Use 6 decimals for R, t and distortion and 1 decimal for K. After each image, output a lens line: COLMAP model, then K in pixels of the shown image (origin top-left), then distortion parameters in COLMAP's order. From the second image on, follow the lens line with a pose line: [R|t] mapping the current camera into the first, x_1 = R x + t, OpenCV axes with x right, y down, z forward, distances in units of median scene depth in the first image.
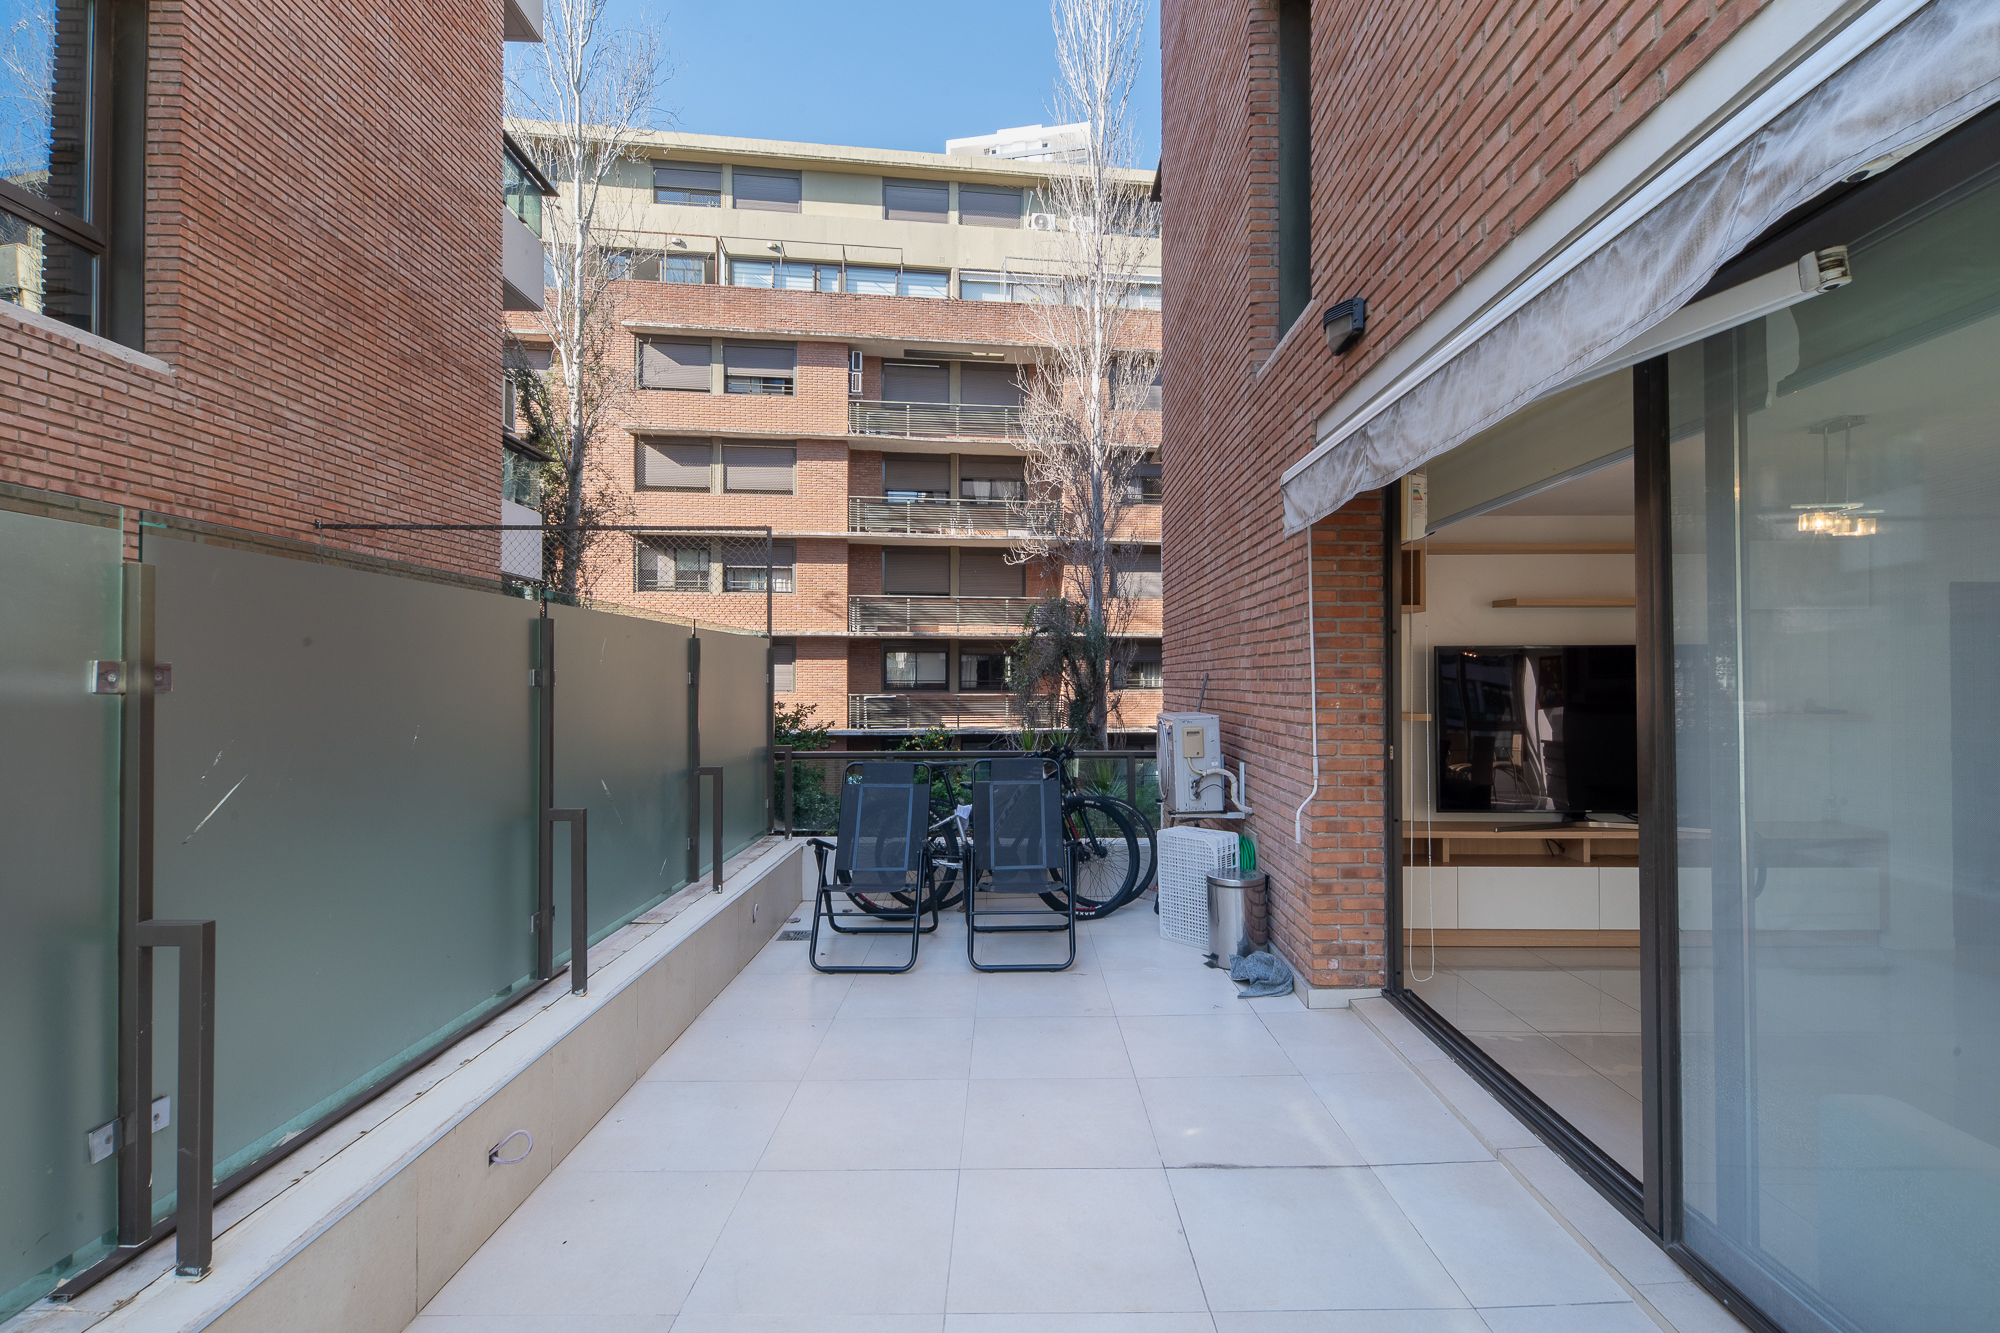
lens RADIAL K [[939.0, 0, 1018.1], [0, 939.0, 676.1], [0, 0, 1]] dist [0.002768, -0.006610]
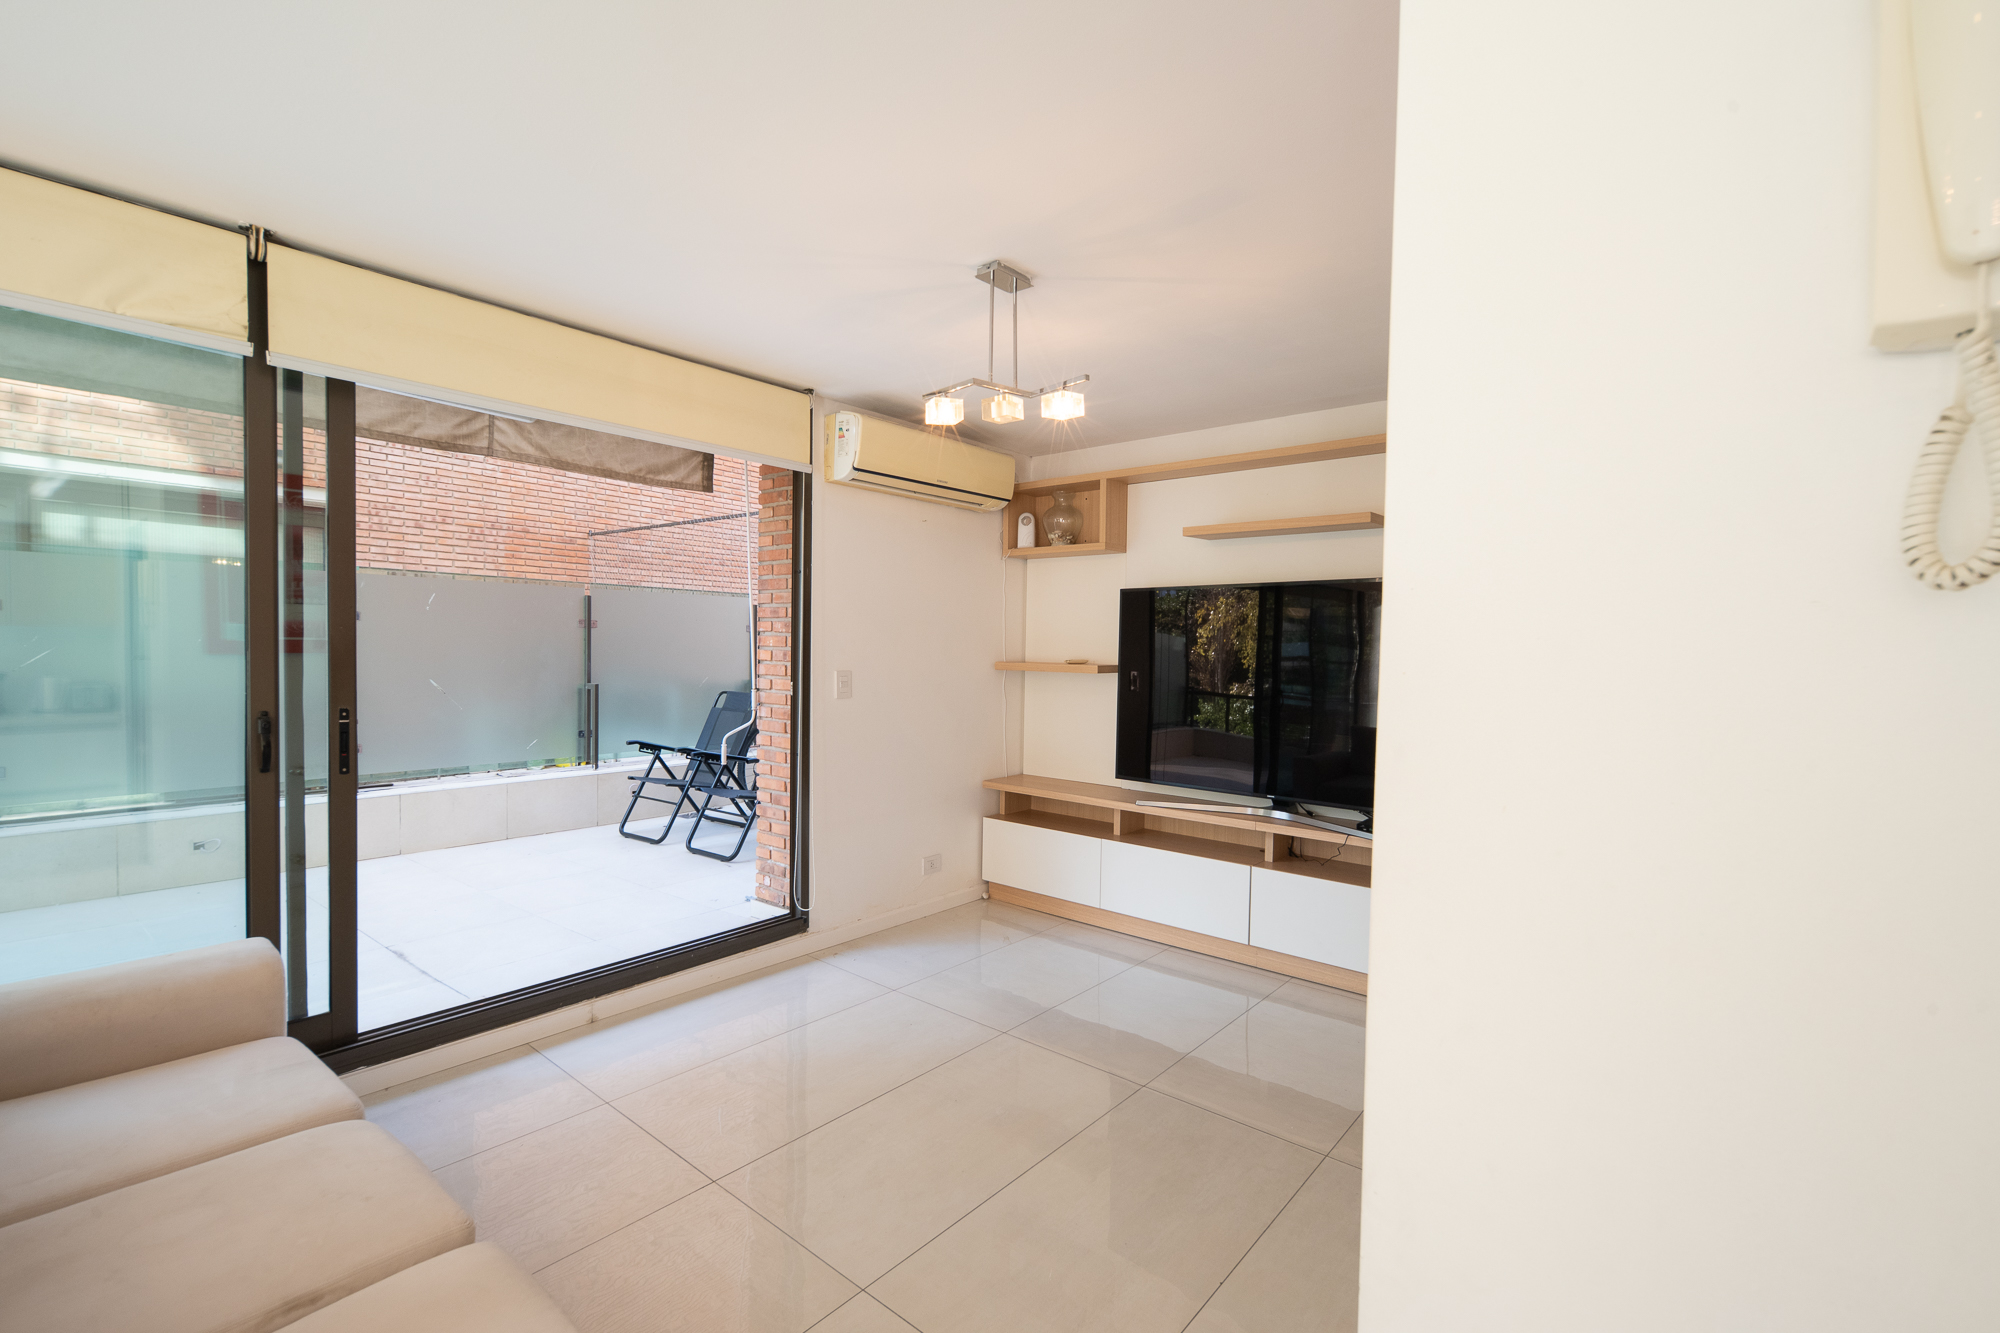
lens RADIAL K [[891.4, 0, 990.8], [0, 891.4, 684.9], [0, 0, 1]] dist [0.001664, -0.000046]
pose [[0.764288, 0.042496, -0.643474, 1.054357], [-0.015122, 0.998733, 0.047996, 0.022796], [0.644698, -0.026953, 0.763962, 0.338930]]
